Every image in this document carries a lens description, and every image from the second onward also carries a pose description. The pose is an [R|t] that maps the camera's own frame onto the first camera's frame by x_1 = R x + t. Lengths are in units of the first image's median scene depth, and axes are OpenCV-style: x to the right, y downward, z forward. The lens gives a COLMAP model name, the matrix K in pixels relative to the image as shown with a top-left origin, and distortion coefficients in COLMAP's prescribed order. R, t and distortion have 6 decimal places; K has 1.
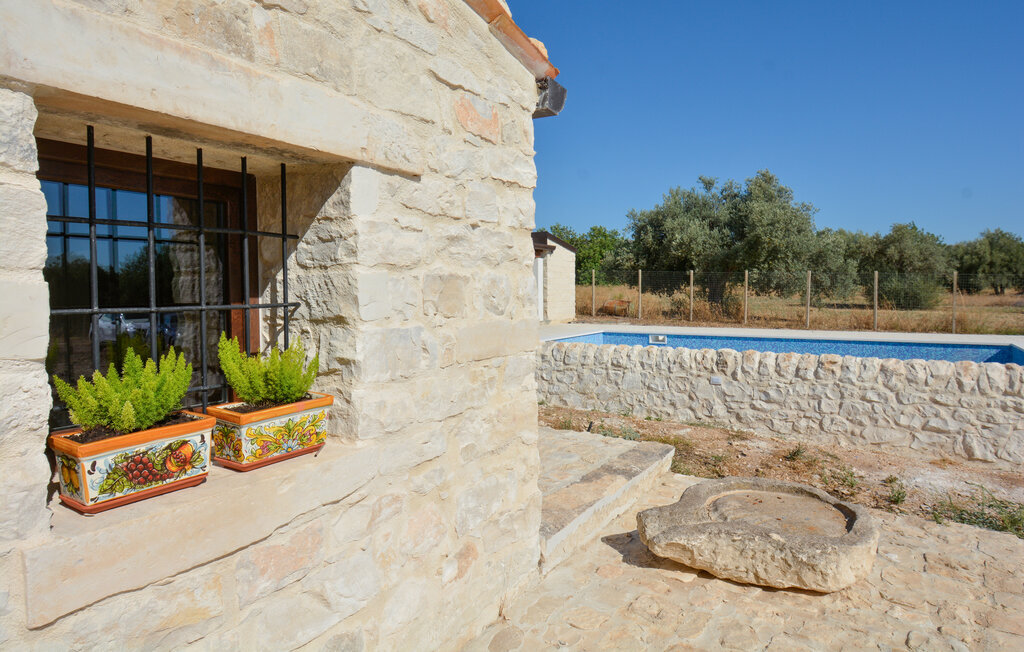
lens RADIAL K [[617.4, 0, 510.6], [0, 617.4, 318.7], [0, 0, 1]] dist [-0.019411, -0.000771]
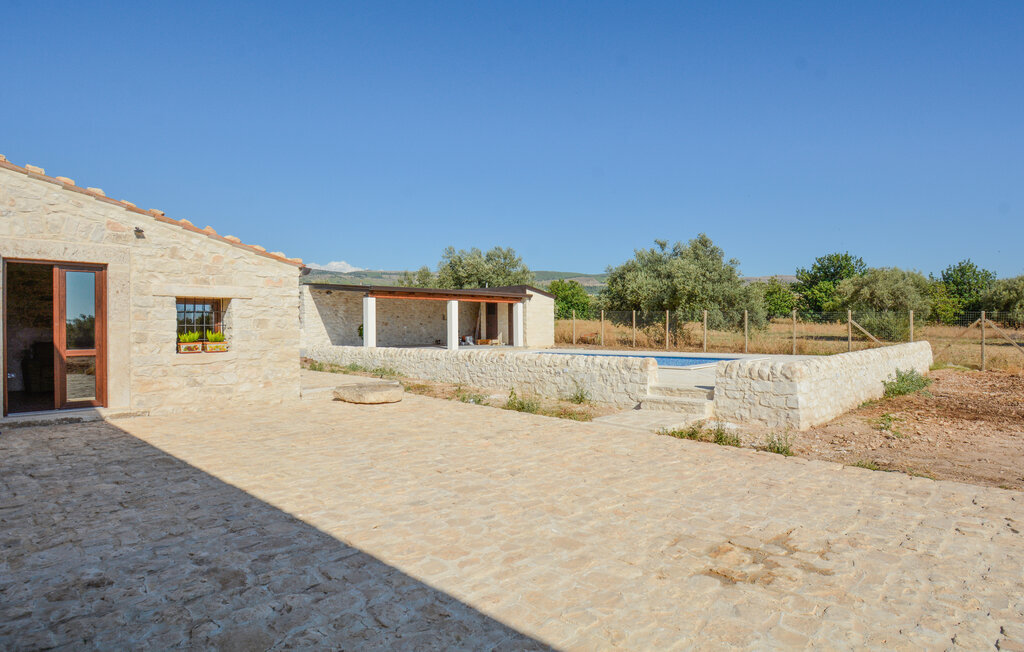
lens RADIAL K [[578.4, 0, 512.6], [0, 578.4, 327.9], [0, 0, 1]] dist [0.003659, -0.020719]
pose [[0.978570, -0.001858, -0.205907, 0.326688], [-0.007317, 0.999014, -0.043791, 0.021268], [0.205786, 0.044359, 0.977591, -0.350680]]
